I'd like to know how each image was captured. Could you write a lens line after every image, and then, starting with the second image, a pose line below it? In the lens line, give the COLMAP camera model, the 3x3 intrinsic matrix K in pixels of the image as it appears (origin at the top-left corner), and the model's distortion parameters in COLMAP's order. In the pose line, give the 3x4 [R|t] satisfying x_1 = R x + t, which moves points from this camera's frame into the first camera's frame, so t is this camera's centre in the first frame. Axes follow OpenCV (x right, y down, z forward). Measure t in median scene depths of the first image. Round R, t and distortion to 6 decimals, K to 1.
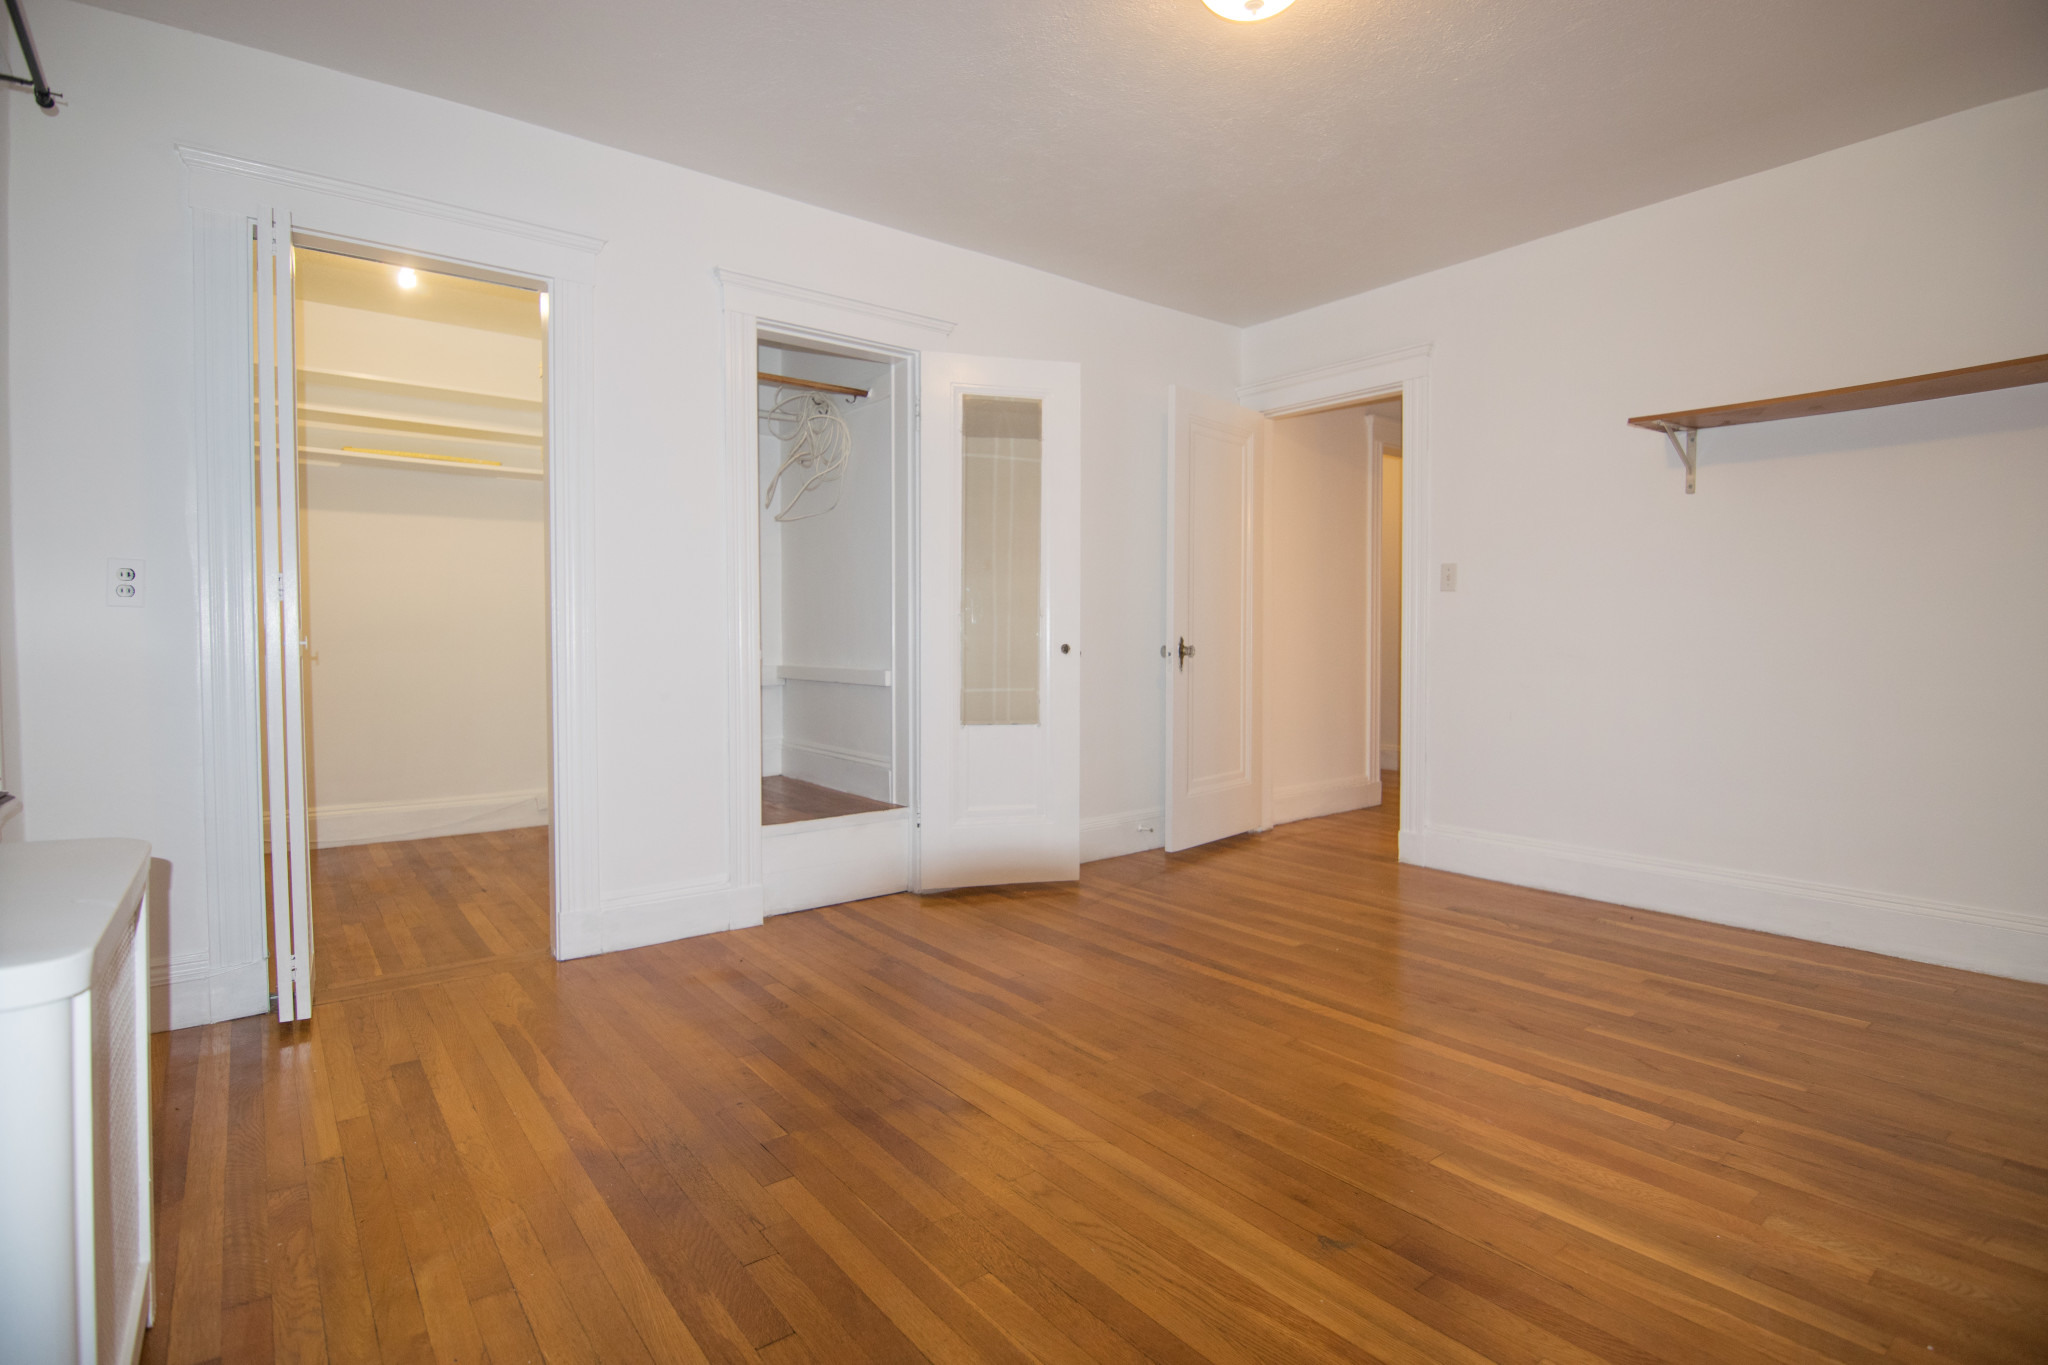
lens RADIAL K [[1013.9, 0, 1025.2], [0, 1013.9, 681.4], [0, 0, 1]] dist [0.002793, 0.000699]
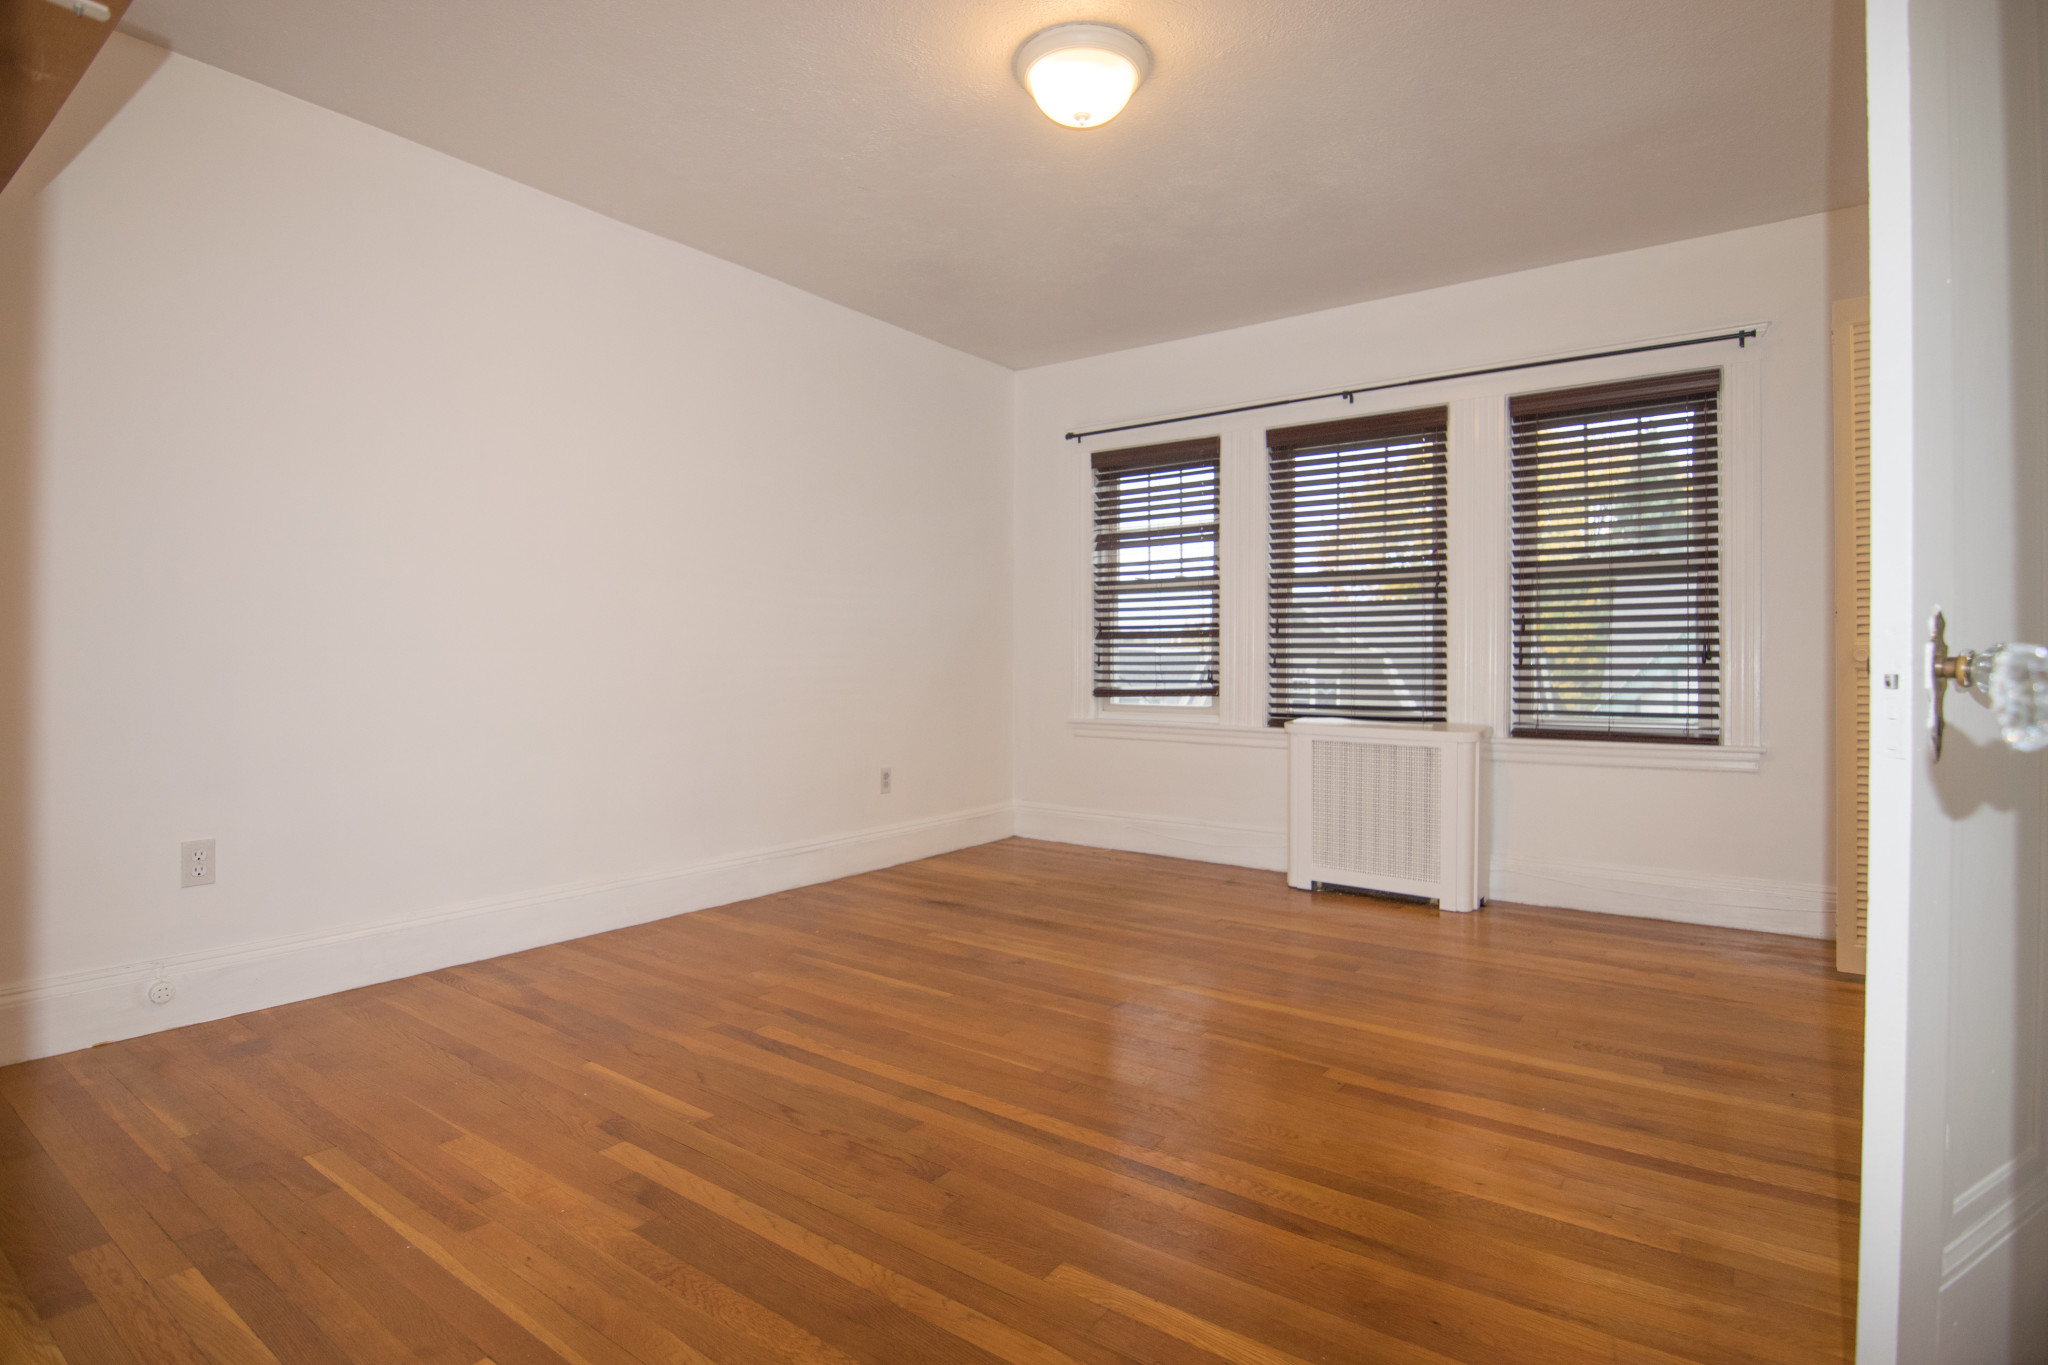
lens RADIAL K [[1013.9, 0, 1021.0], [0, 1013.9, 677.9], [0, 0, 1]] dist [0.002793, 0.000699]
pose [[-0.962713, 0.004122, -0.270492, 0.534385], [-0.011845, 0.998283, 0.057372, -0.061086], [0.270264, 0.058437, -0.961011, 1.848446]]
